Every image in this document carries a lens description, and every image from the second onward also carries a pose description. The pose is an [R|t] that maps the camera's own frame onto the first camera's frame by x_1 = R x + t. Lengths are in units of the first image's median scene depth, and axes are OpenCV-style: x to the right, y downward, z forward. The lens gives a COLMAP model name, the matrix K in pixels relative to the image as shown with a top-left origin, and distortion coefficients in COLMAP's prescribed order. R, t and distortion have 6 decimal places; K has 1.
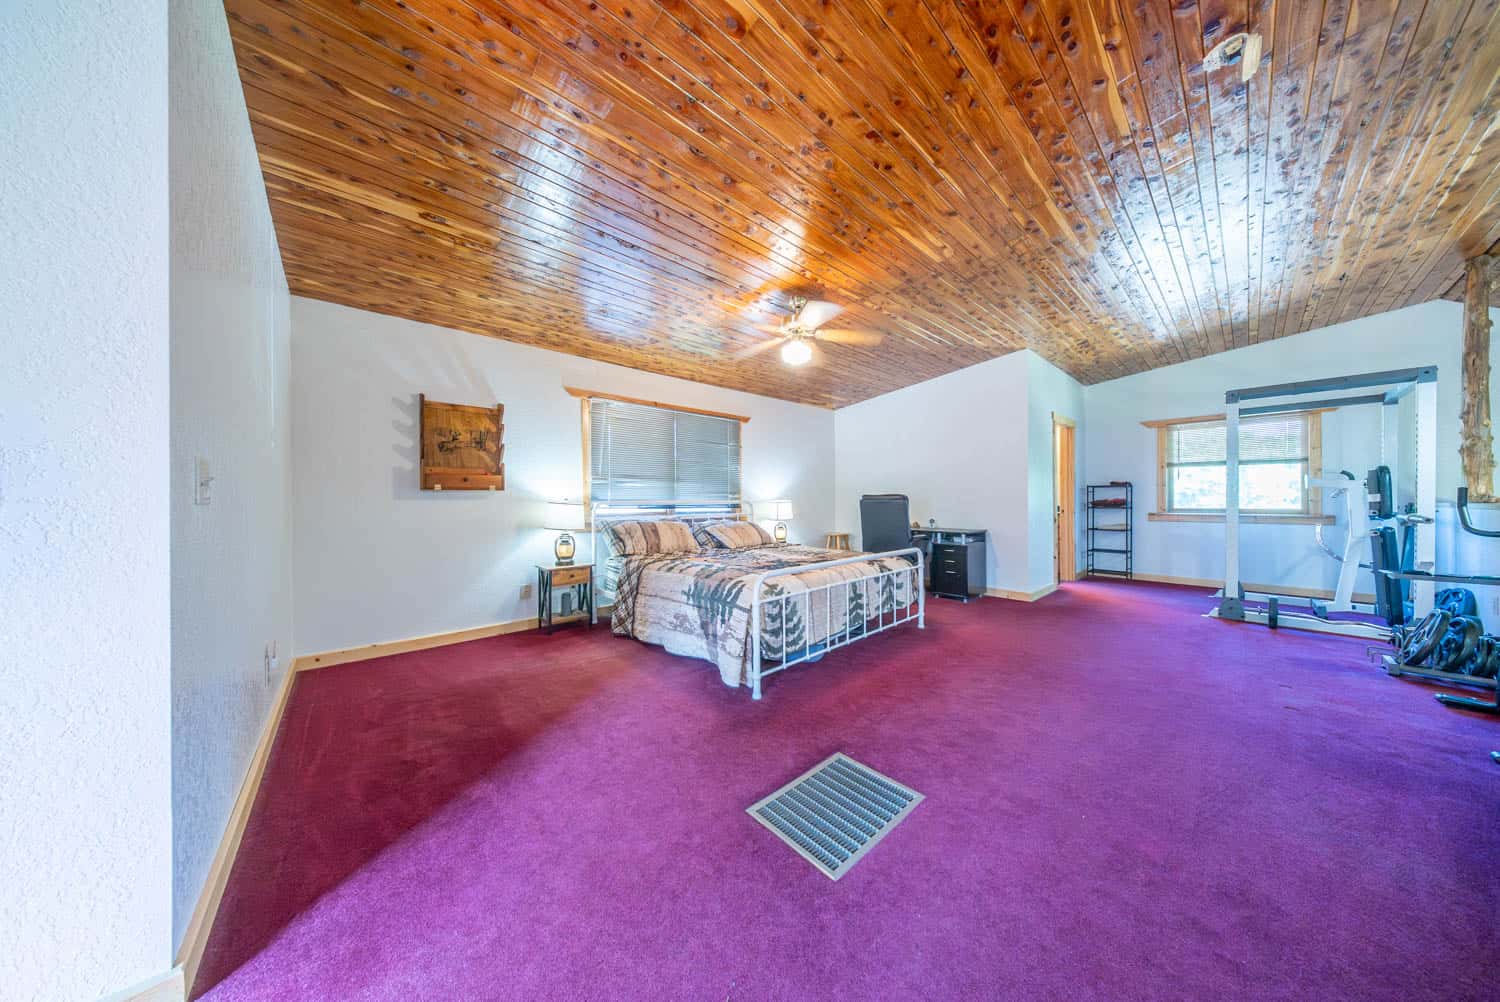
lens RADIAL K [[440.7, 0, 748.1], [0, 440.7, 502.1], [0, 0, 1]] dist [0.007720, -0.002900]
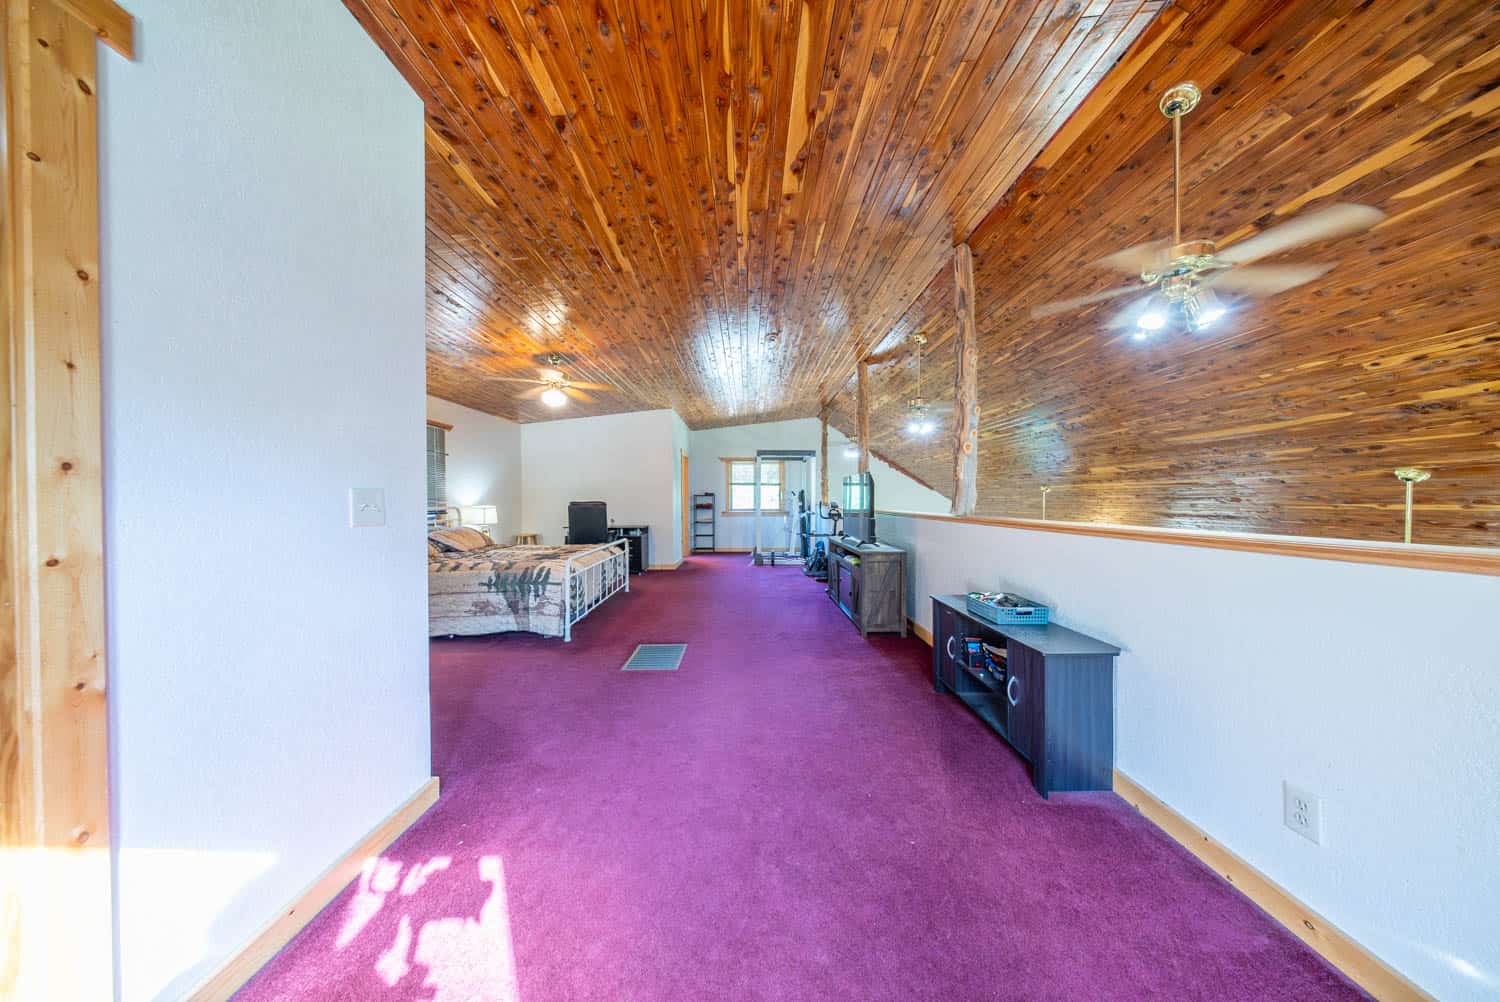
lens RADIAL K [[440.7, 0, 748.1], [0, 440.7, 502.1], [0, 0, 1]] dist [0.007720, -0.002900]
pose [[0.662983, -0.001421, 0.748633, -0.443673], [0.002000, 0.999998, 0.000127, -0.018131], [-0.748631, 0.001413, 0.662985, -0.291434]]
